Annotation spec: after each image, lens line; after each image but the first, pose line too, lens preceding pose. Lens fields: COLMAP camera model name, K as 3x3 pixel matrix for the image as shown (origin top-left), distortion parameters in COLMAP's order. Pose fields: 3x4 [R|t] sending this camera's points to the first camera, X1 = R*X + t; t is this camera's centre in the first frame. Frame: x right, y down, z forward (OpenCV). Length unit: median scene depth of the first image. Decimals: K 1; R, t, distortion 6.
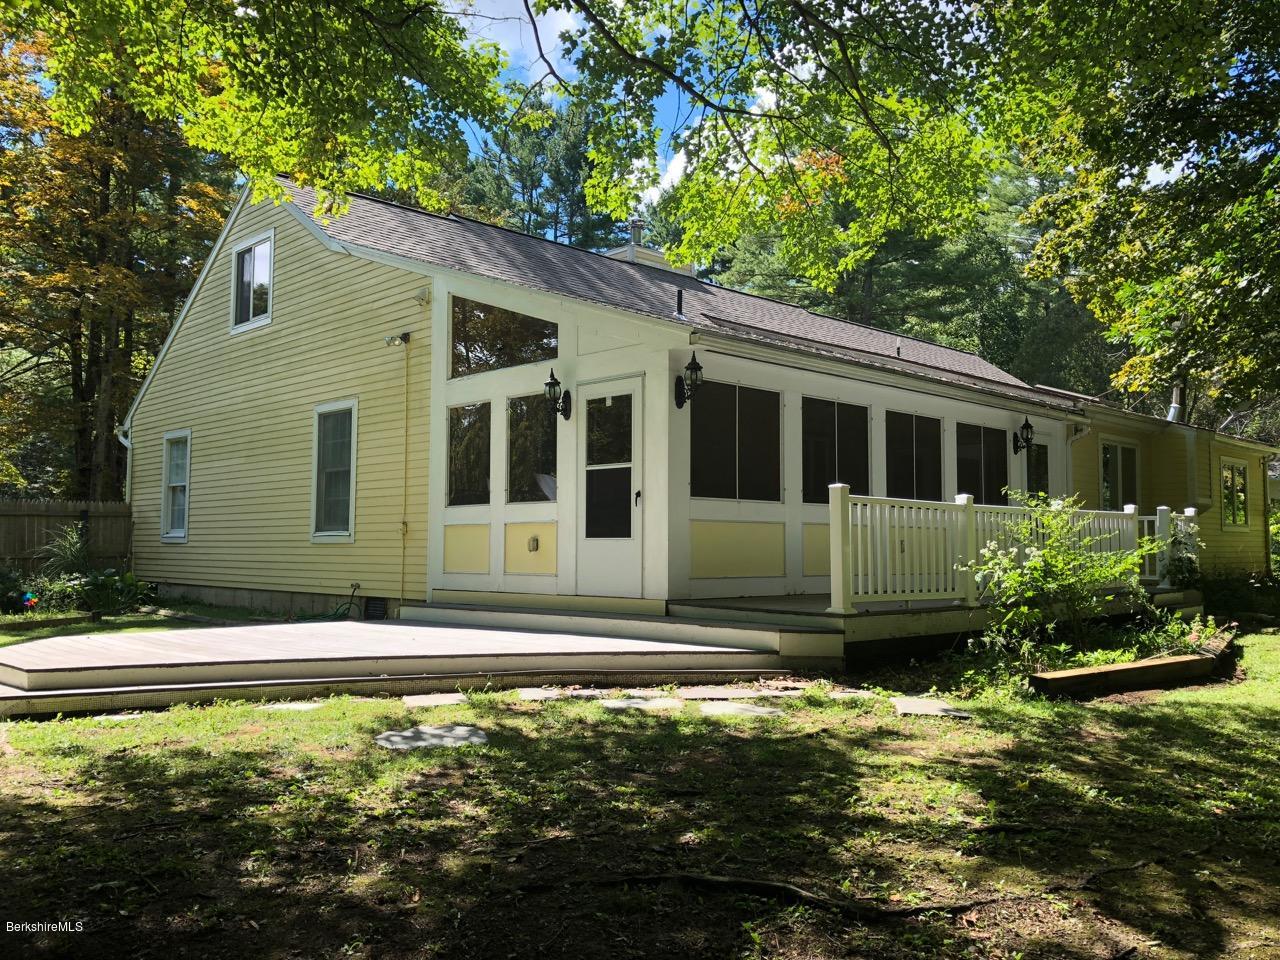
lens RADIAL K [[1058.6, 0, 636.3], [0, 1058.6, 489.1], [0, 0, 1]] dist [0.115132, -0.292013]
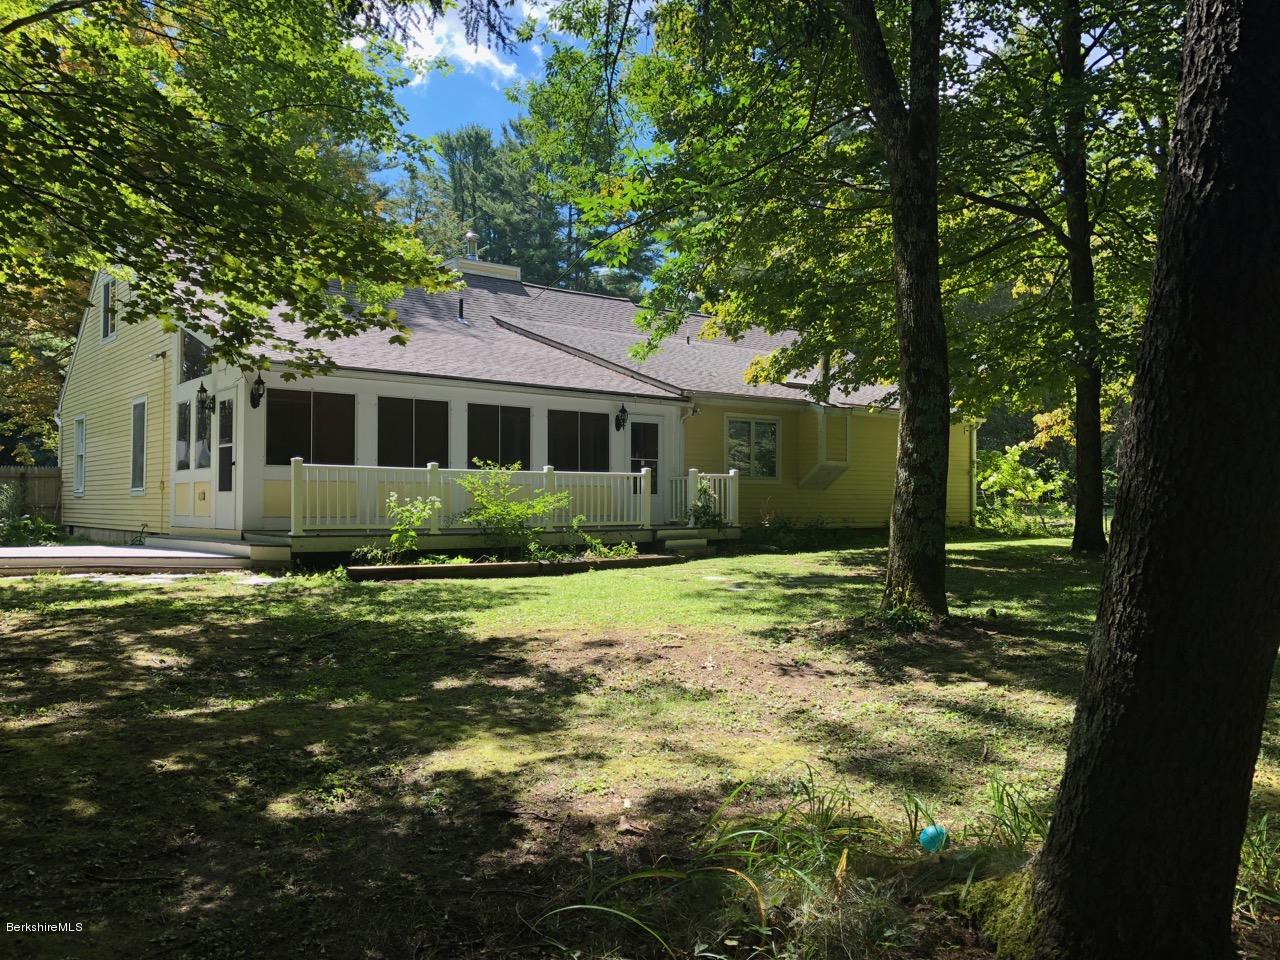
lens RADIAL K [[1058.6, 0, 636.3], [0, 1058.6, 489.1], [0, 0, 1]] dist [0.115132, -0.292013]
pose [[0.995031, -0.001467, -0.099558, 0.577819], [0.005419, 0.999207, 0.039435, -0.012817], [0.099421, -0.039779, 0.994250, -0.400046]]
